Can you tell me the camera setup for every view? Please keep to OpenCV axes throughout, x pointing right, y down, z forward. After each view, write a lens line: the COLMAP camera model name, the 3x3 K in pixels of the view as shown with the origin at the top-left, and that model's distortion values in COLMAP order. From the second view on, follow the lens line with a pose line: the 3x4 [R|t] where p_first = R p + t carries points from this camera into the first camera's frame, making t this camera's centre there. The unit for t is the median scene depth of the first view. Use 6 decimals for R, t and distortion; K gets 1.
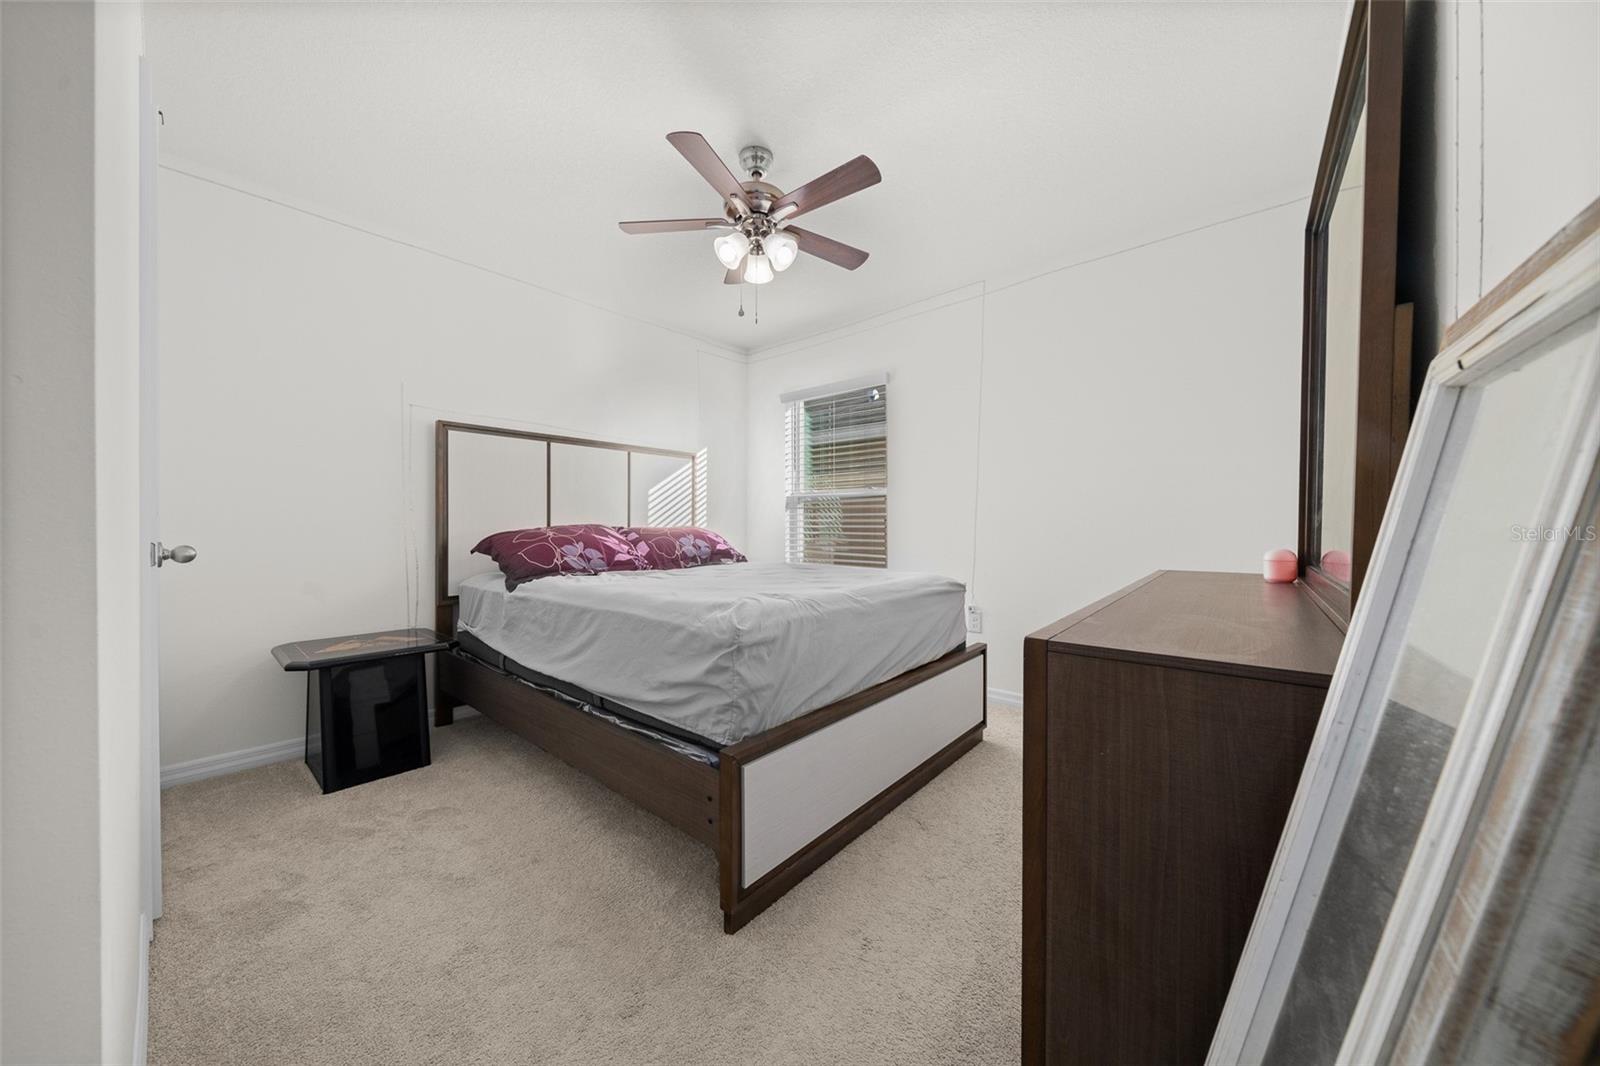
lens RADIAL K [[549.4, 0, 804.3], [0, 549.4, 535.1], [0, 0, 1]] dist [0.000138, 0.000021]
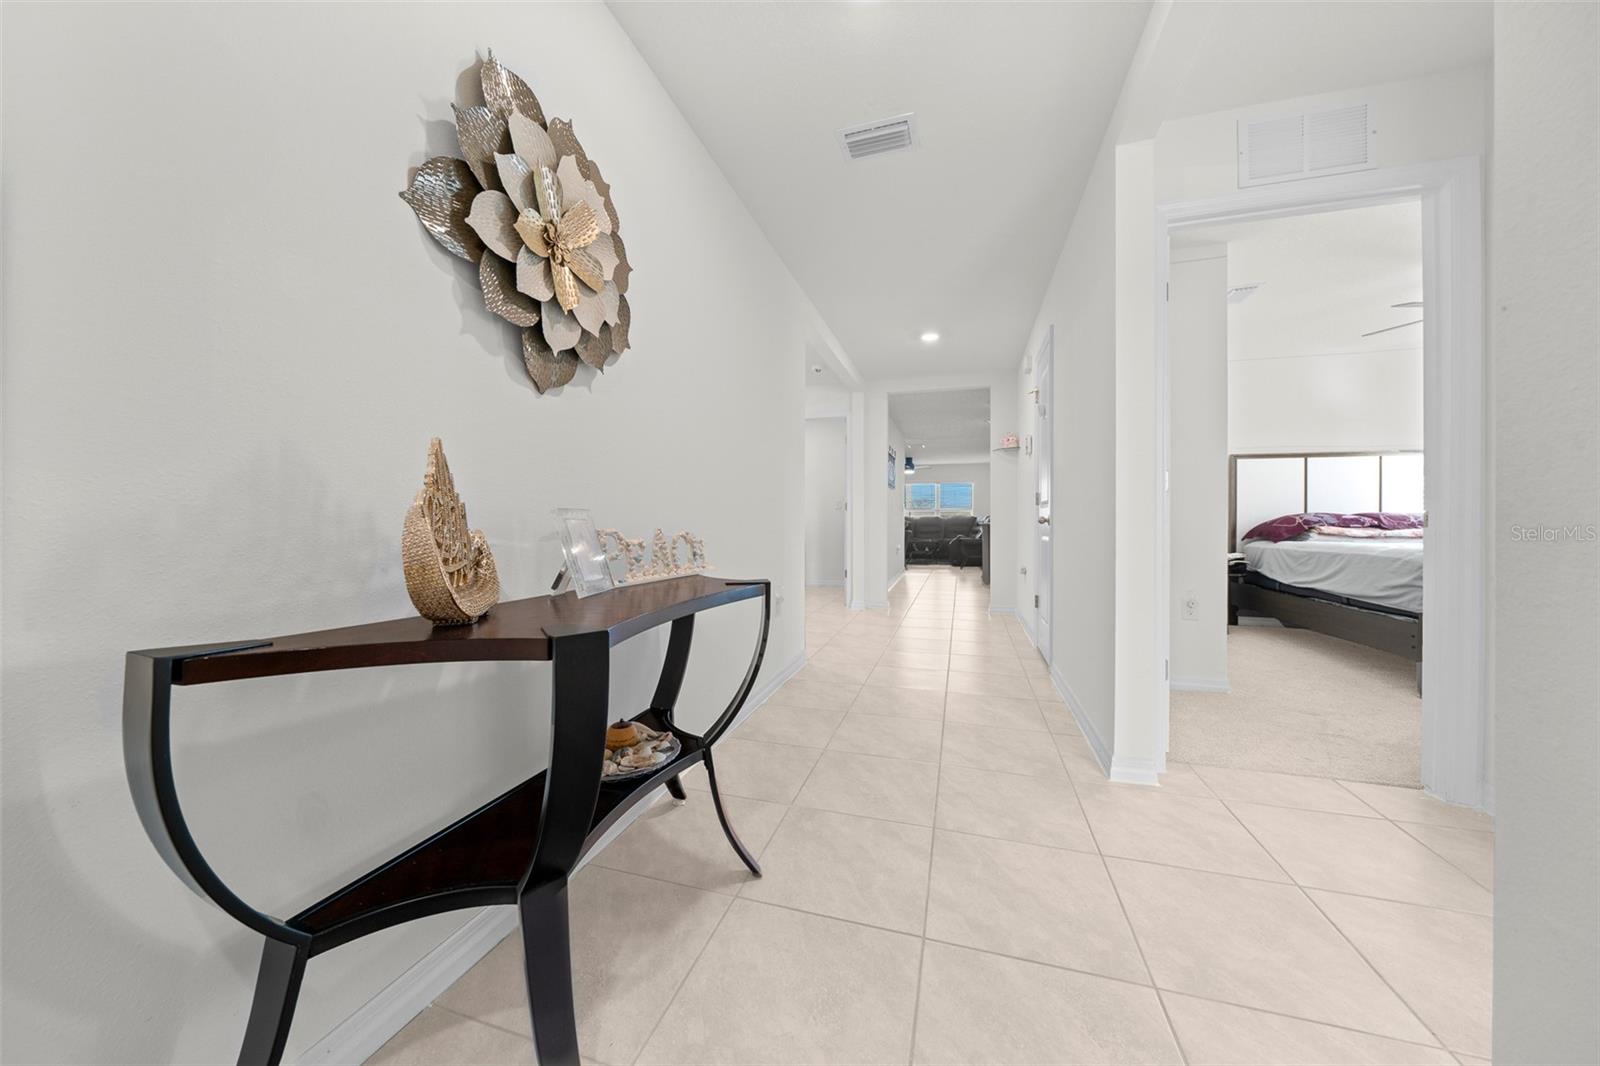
lens RADIAL K [[549.4, 0, 802.1], [0, 549.4, 526.1], [0, 0, 1]] dist [0.000138, 0.000021]
pose [[0.409827, 0.004446, -0.912152, 0.576389], [-0.010437, 0.999946, 0.000185, 0.055651], [0.912104, 0.009444, 0.409851, -1.468128]]
